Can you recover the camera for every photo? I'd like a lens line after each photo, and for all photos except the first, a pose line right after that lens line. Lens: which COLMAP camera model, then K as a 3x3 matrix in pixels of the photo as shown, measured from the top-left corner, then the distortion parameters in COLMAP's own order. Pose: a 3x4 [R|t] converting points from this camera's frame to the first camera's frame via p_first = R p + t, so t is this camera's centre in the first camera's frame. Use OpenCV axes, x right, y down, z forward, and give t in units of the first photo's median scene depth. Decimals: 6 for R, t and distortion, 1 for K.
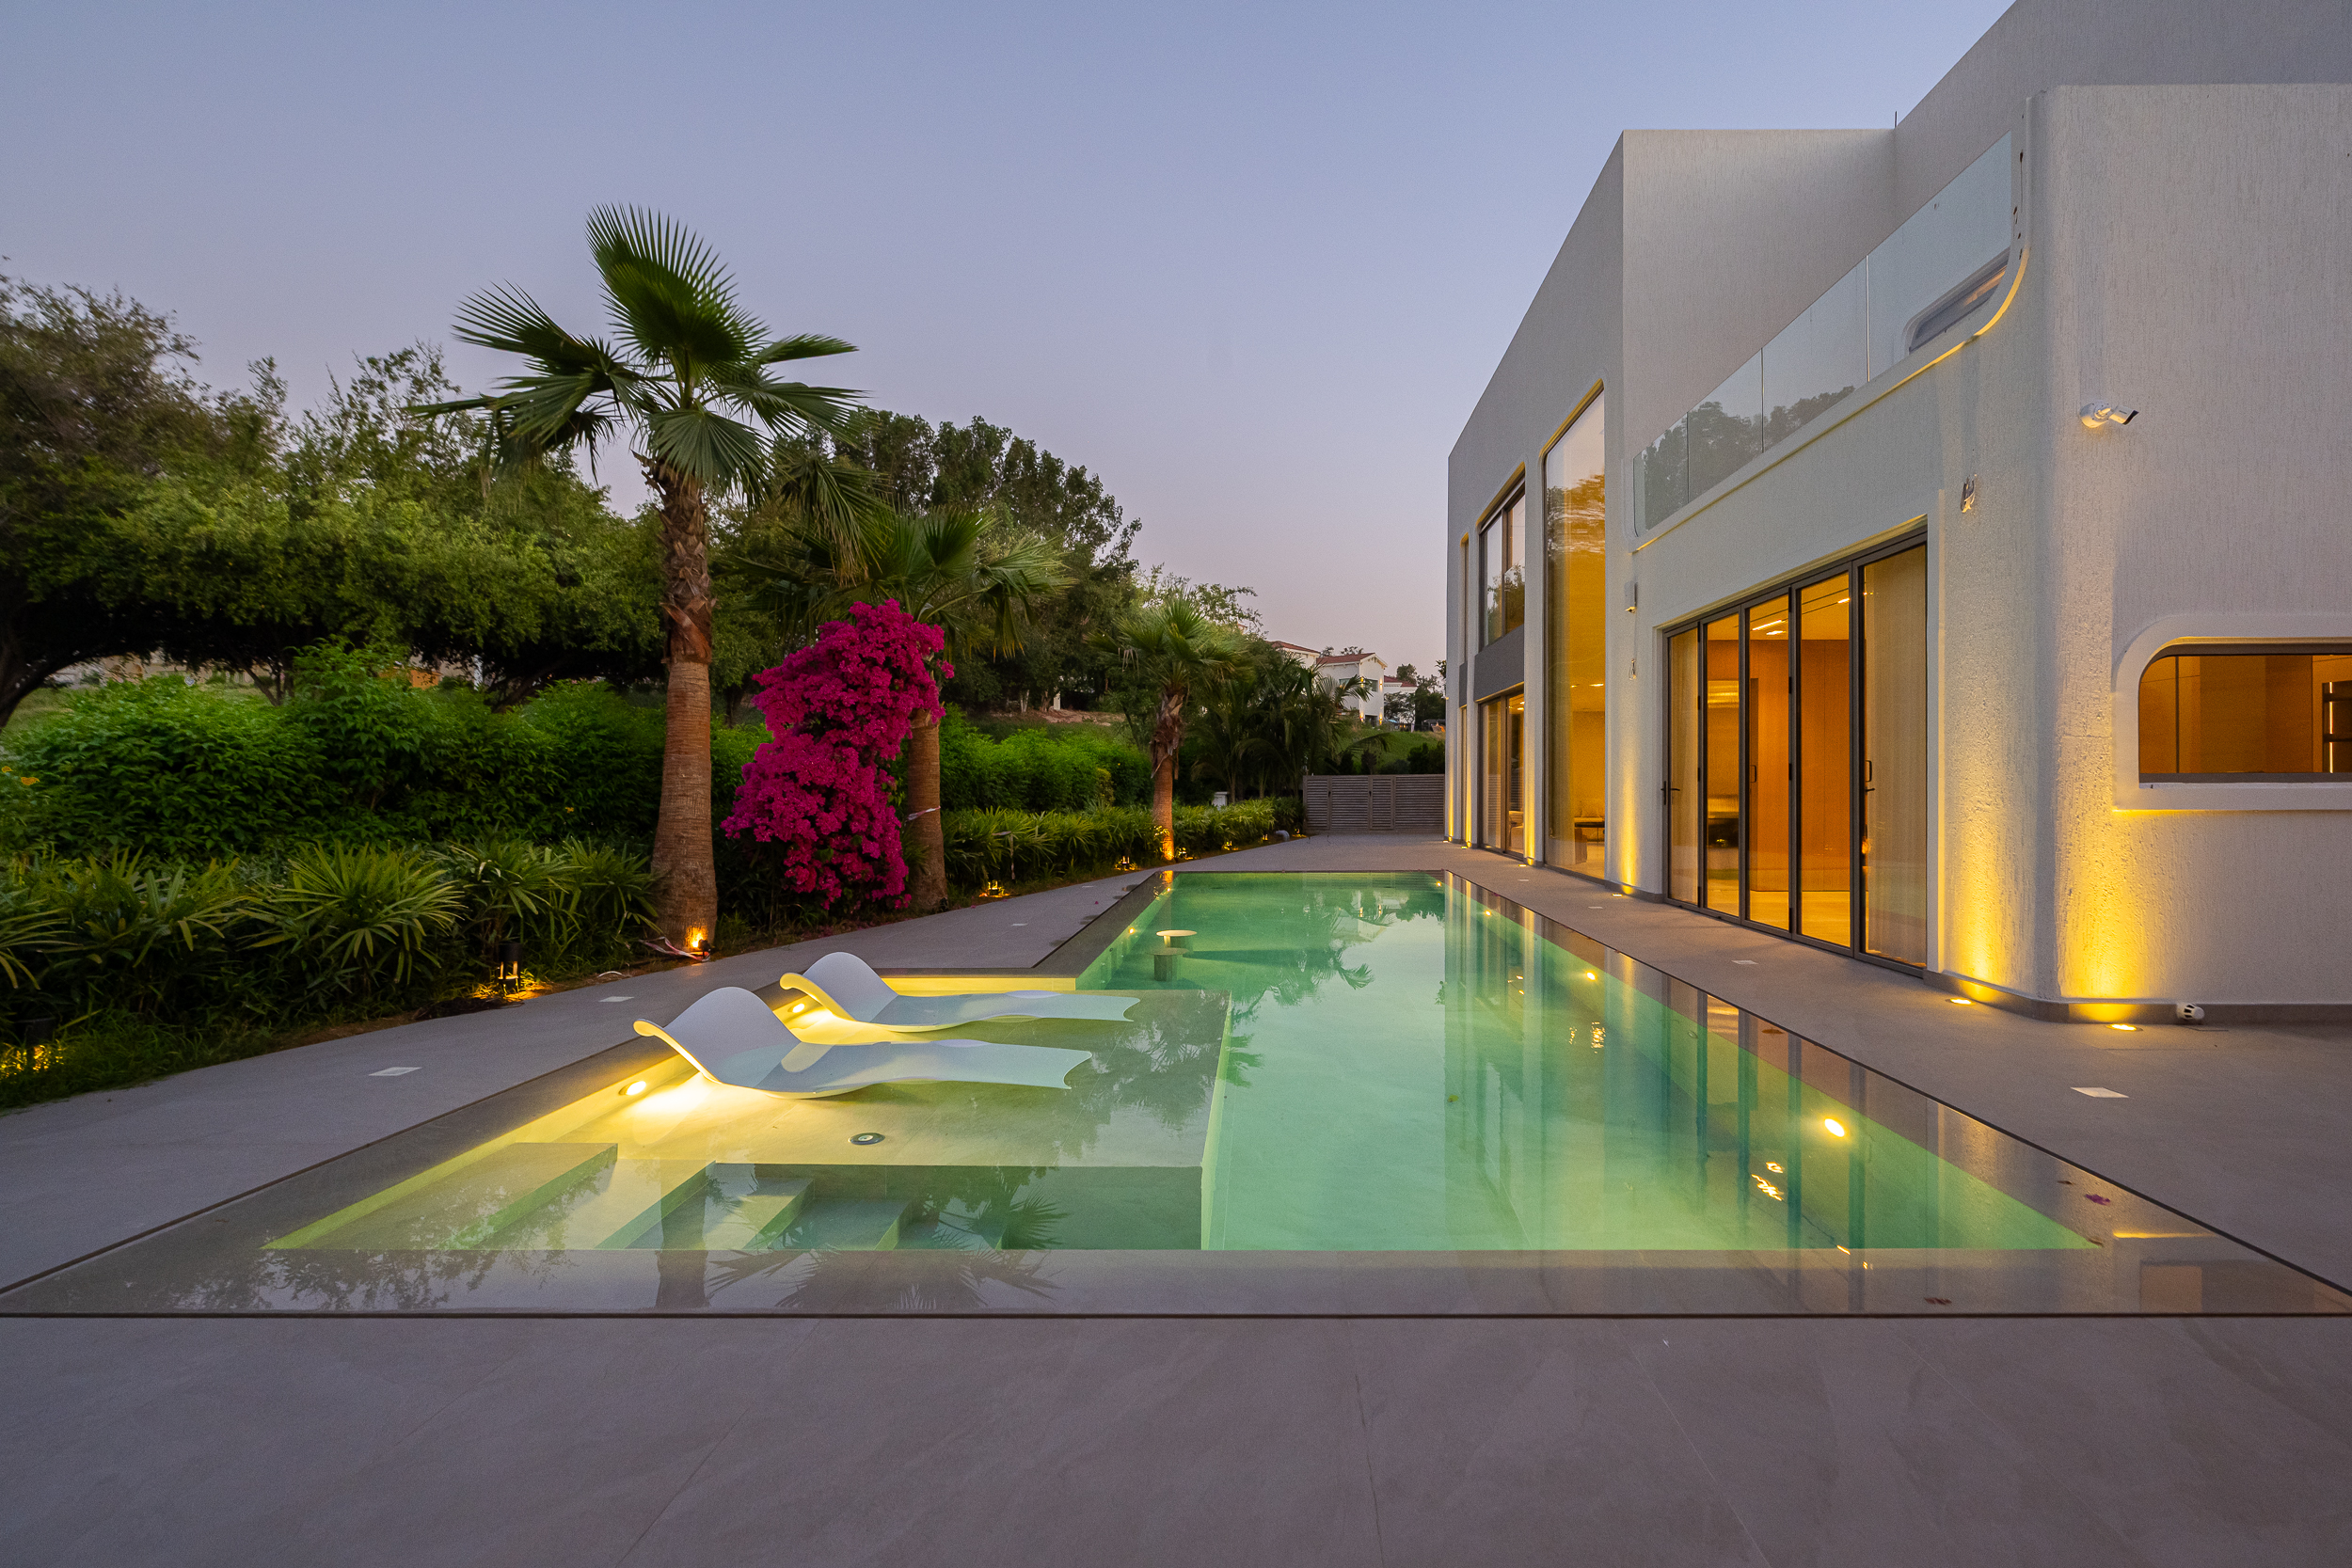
lens RADIAL K [[1154.3, 0, 1192.6], [0, 1154.3, 752.9], [0, 0, 1]] dist [0.003312, 0.000397]
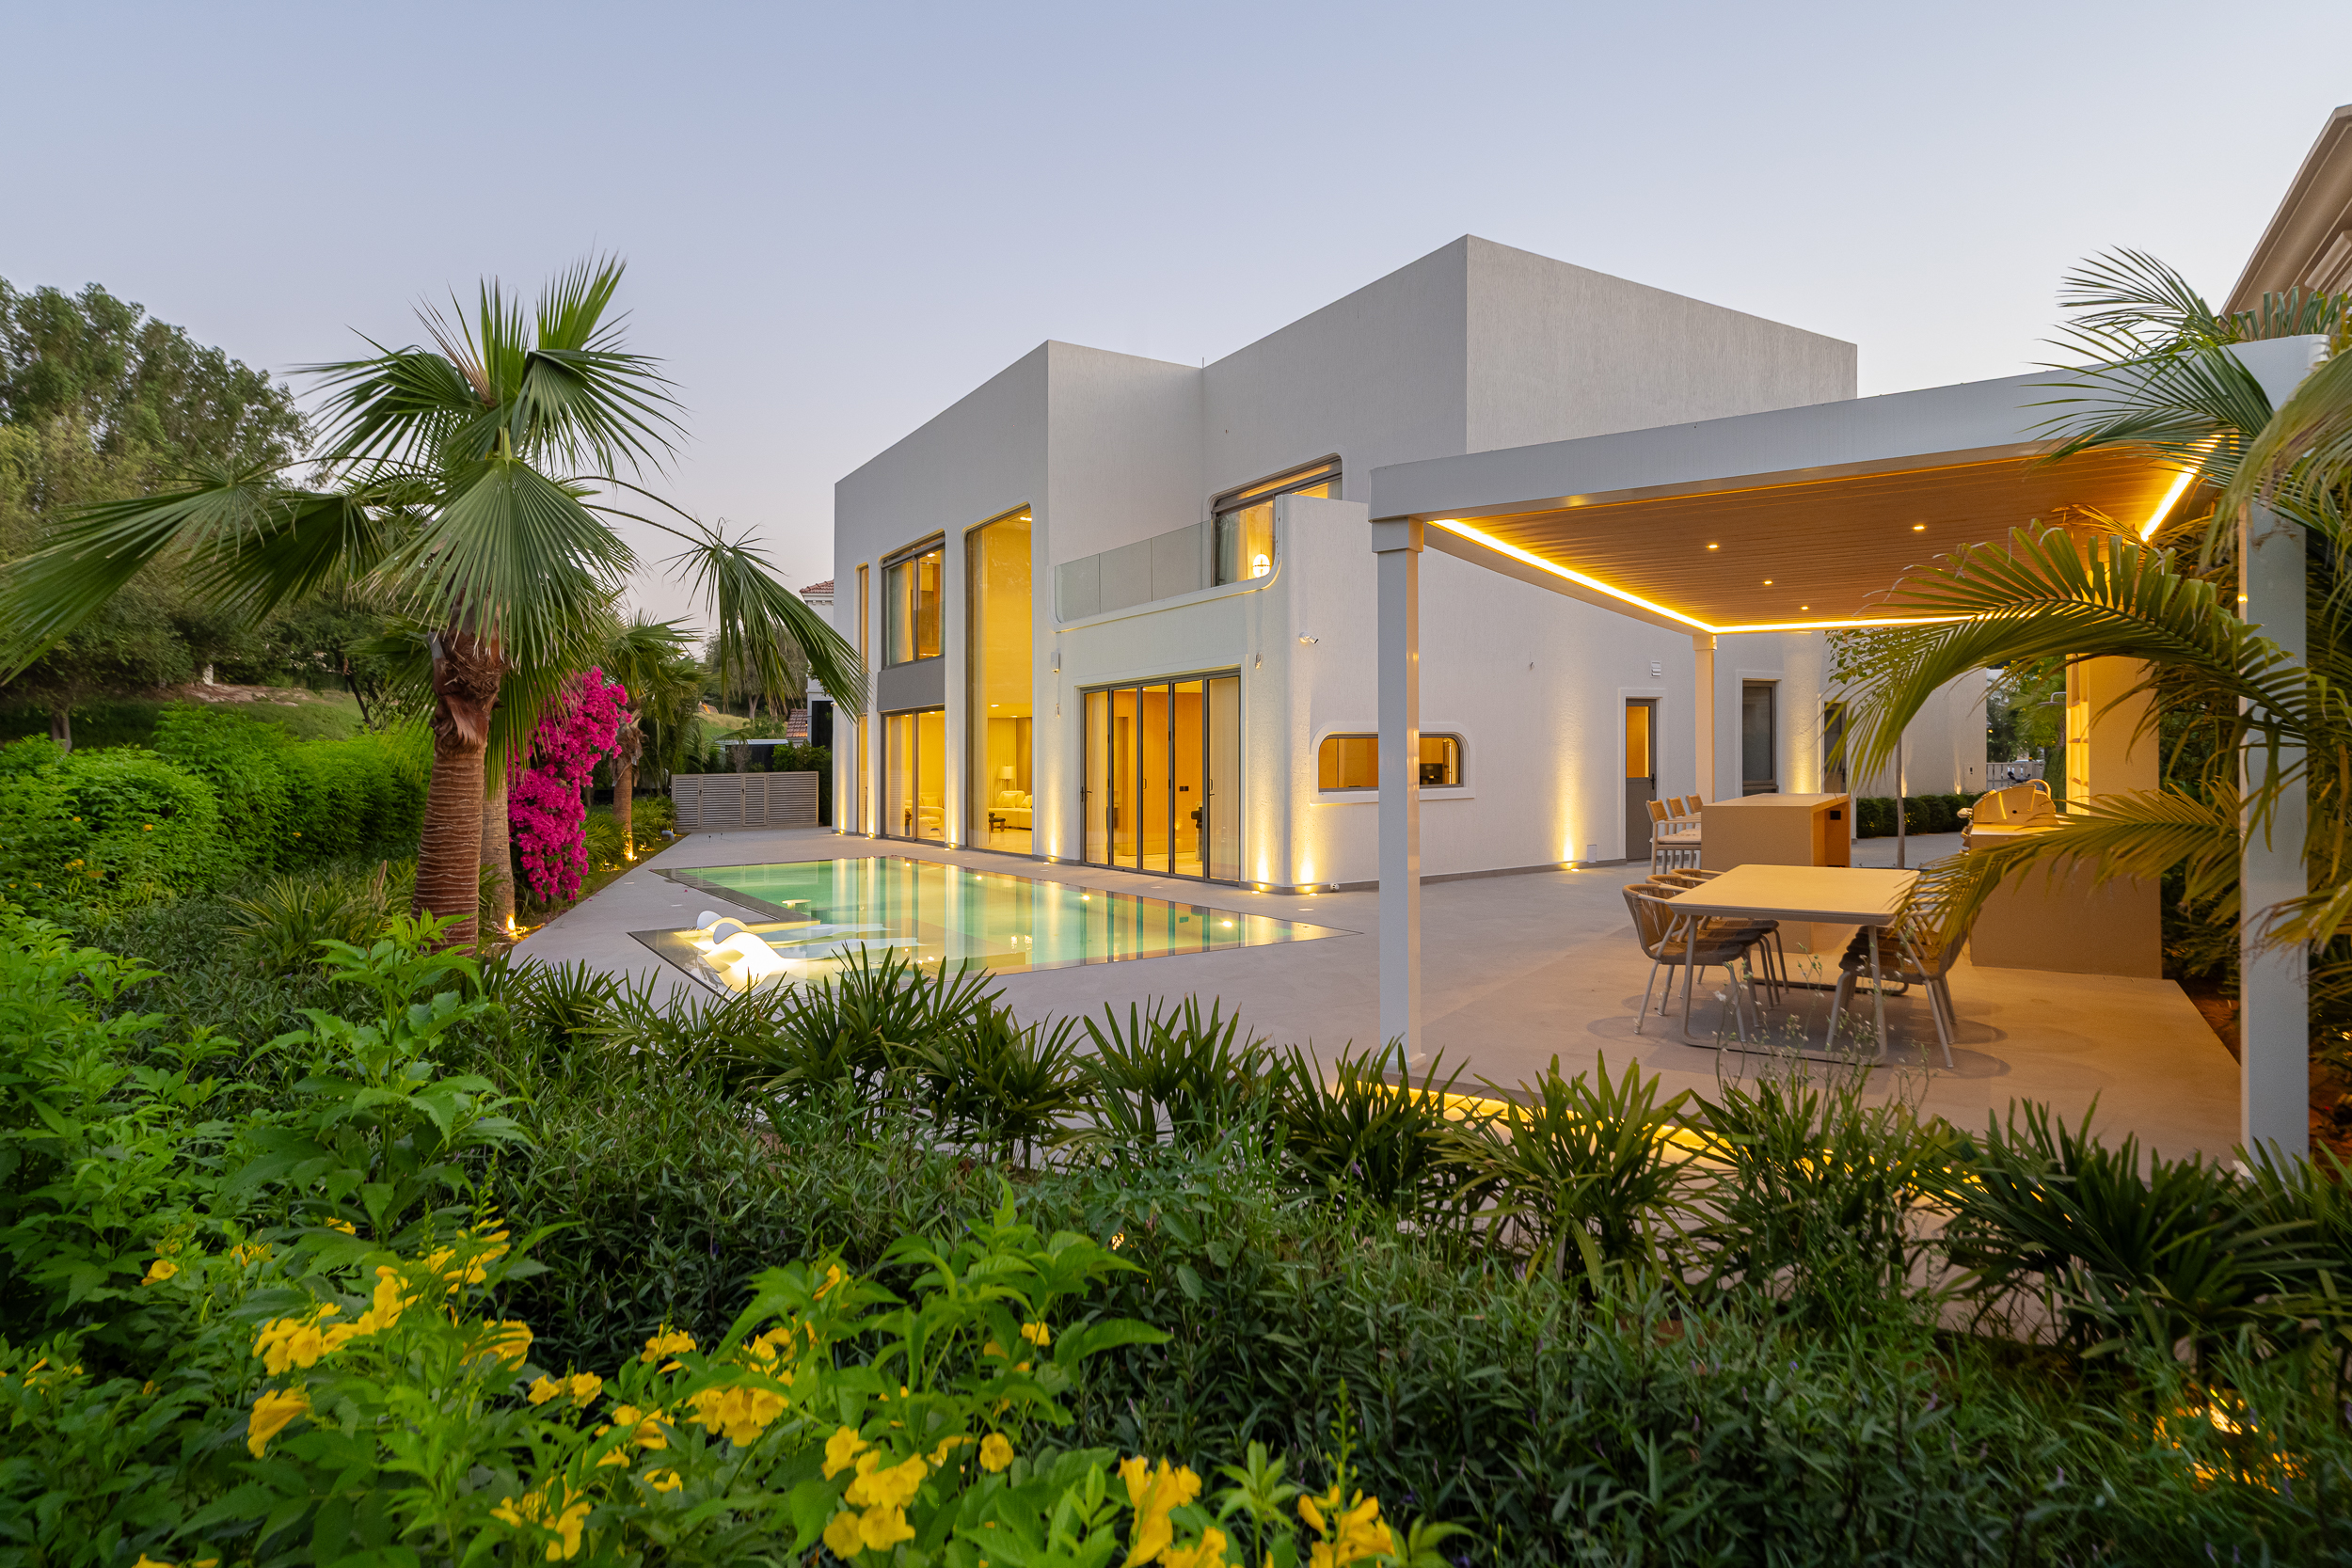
lens RADIAL K [[1223.3, 0, 1176.7], [0, 1223.3, 776.7], [0, 0, 1]] dist [0.000814, 0.000142]
pose [[0.846741, -0.016834, 0.531740, -0.351012], [0.000853, 0.999541, 0.030284, -0.037849], [-0.532005, -0.025189, 0.846366, -0.445479]]
